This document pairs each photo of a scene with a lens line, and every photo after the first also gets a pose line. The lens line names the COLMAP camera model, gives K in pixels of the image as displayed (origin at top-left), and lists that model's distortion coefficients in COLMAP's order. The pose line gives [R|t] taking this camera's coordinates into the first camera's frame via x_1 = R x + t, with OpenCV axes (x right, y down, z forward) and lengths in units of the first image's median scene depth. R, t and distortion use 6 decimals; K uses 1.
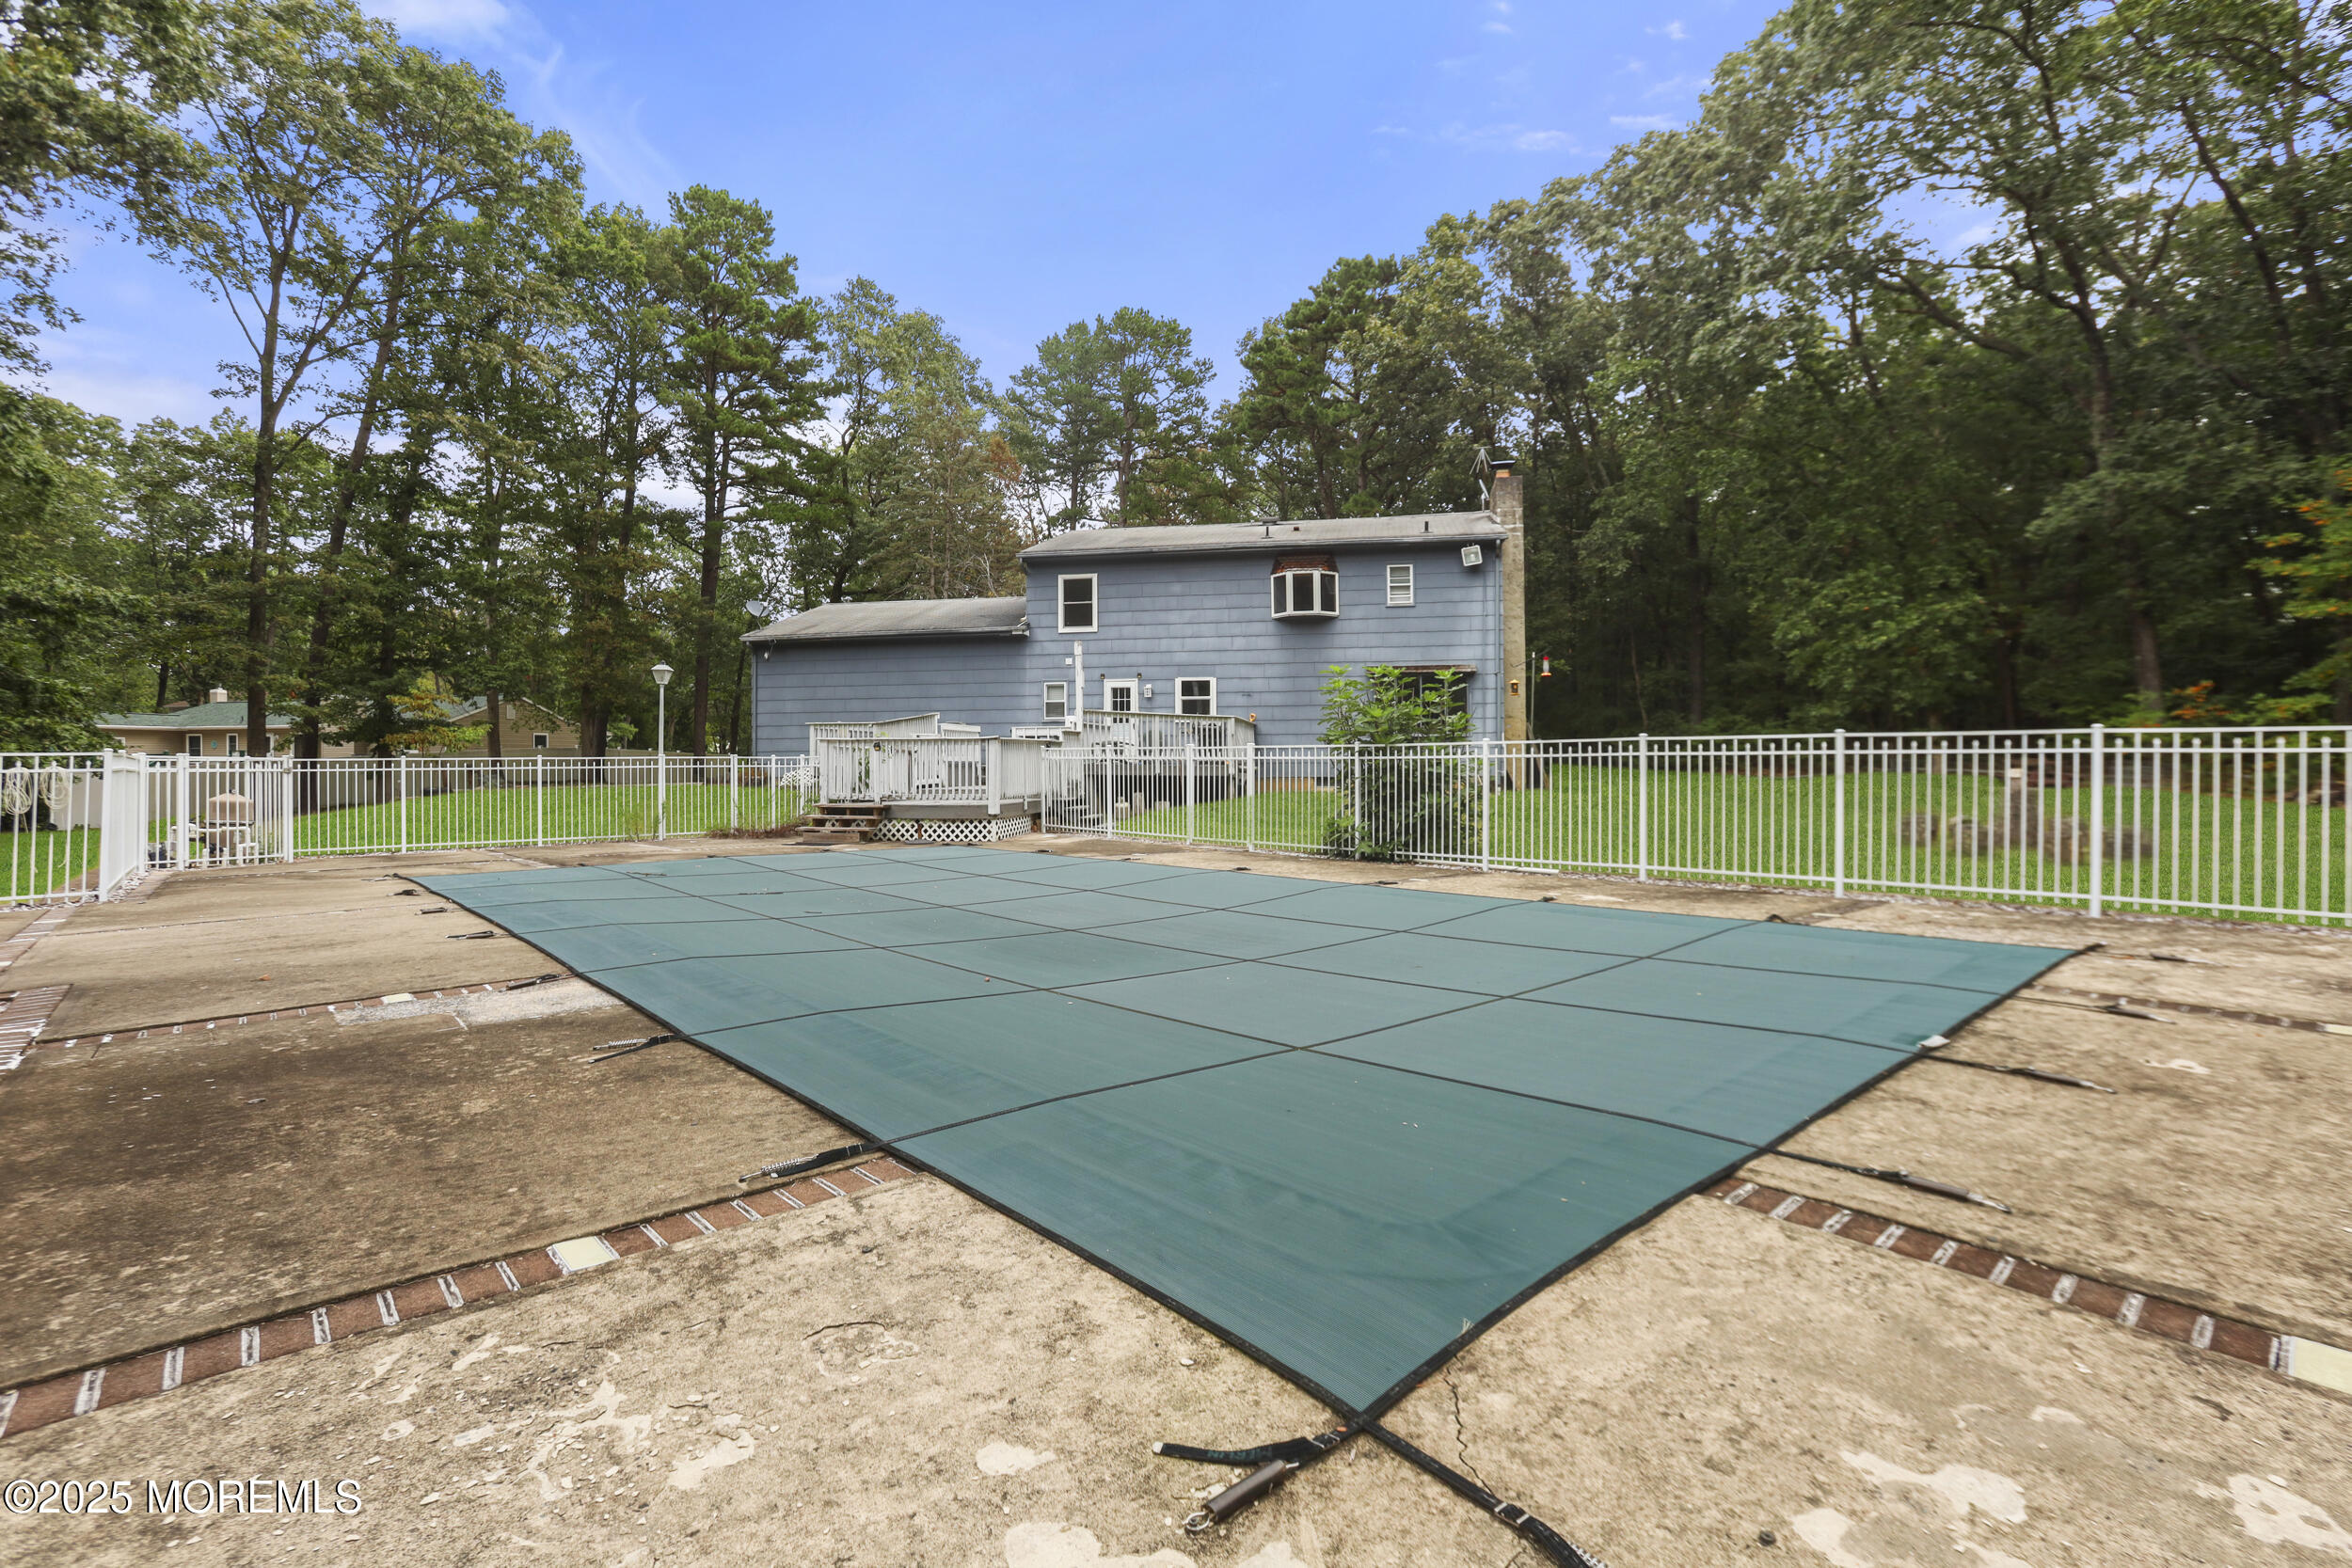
lens RADIAL K [[1026.9, 0, 1176.0], [0, 1026.9, 784.0], [0, 0, 1]] dist [-0.052624, 0.000103]
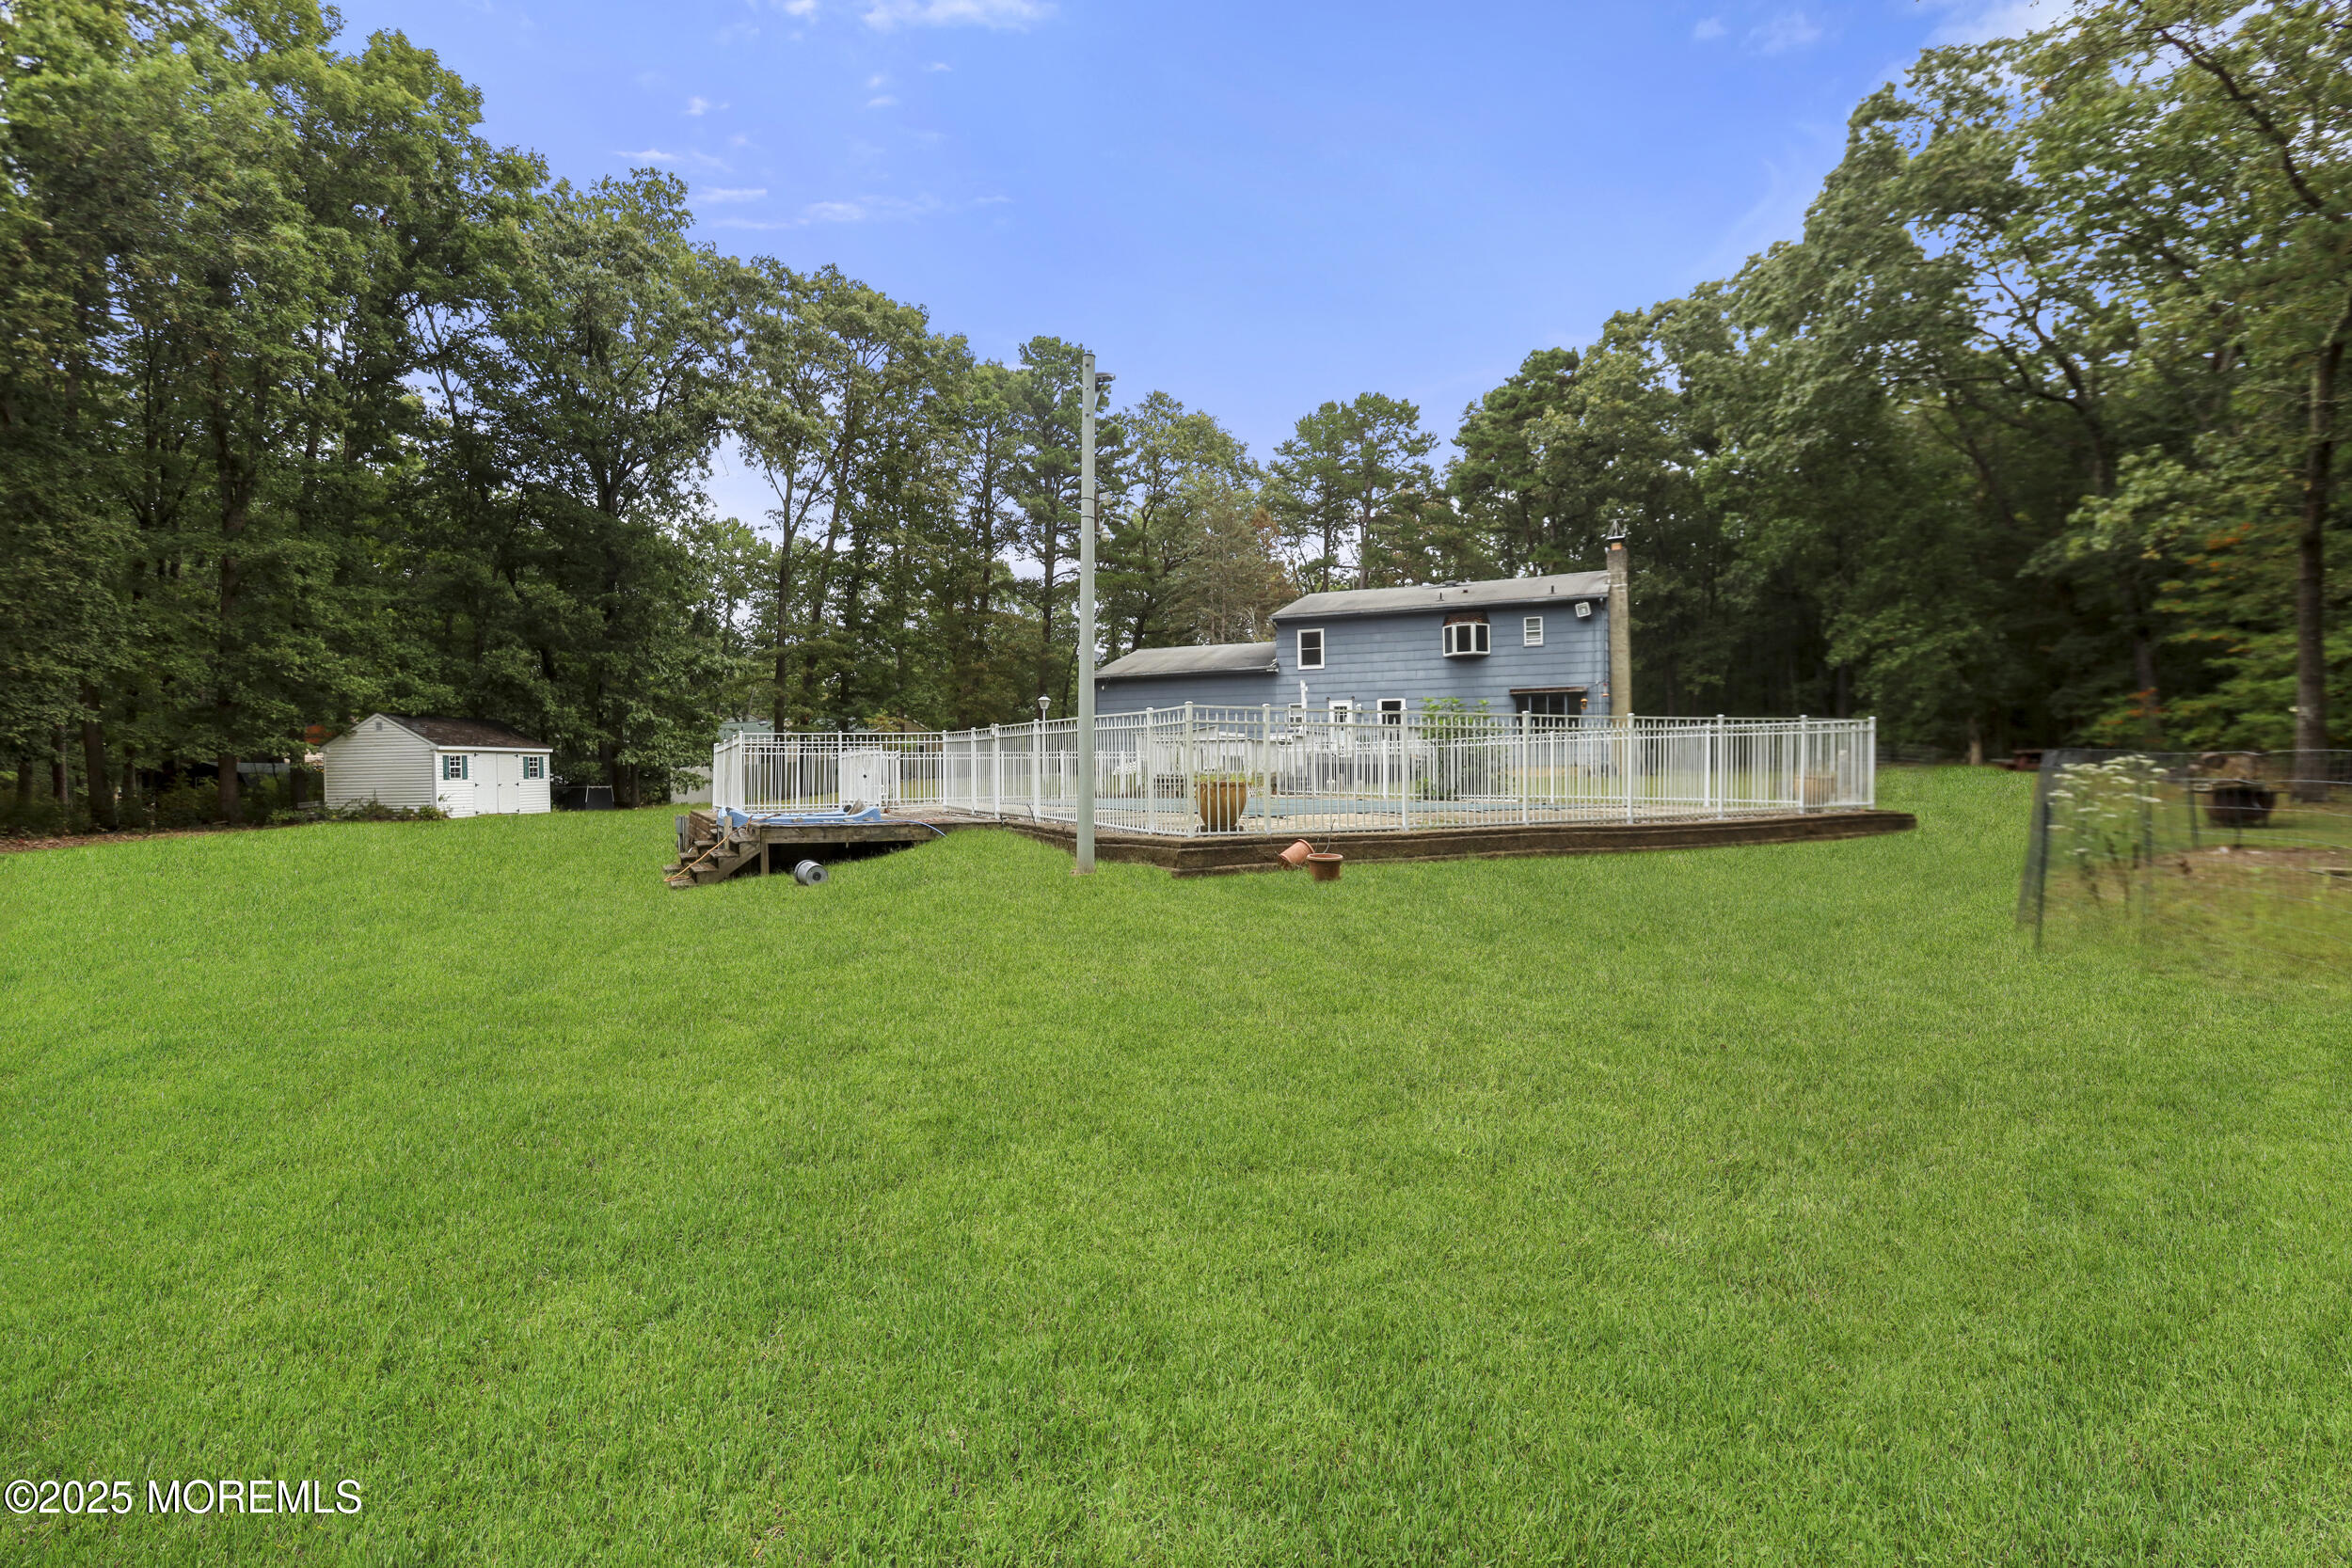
lens RADIAL K [[1026.9, 0, 1176.0], [0, 1026.9, 784.0], [0, 0, 1]] dist [-0.052624, 0.000103]
pose [[0.964243, -0.000522, -0.265017, 0.080332], [-0.001820, 0.999961, -0.008589, 0.021371], [0.265012, 0.008764, 0.964205, -0.345087]]
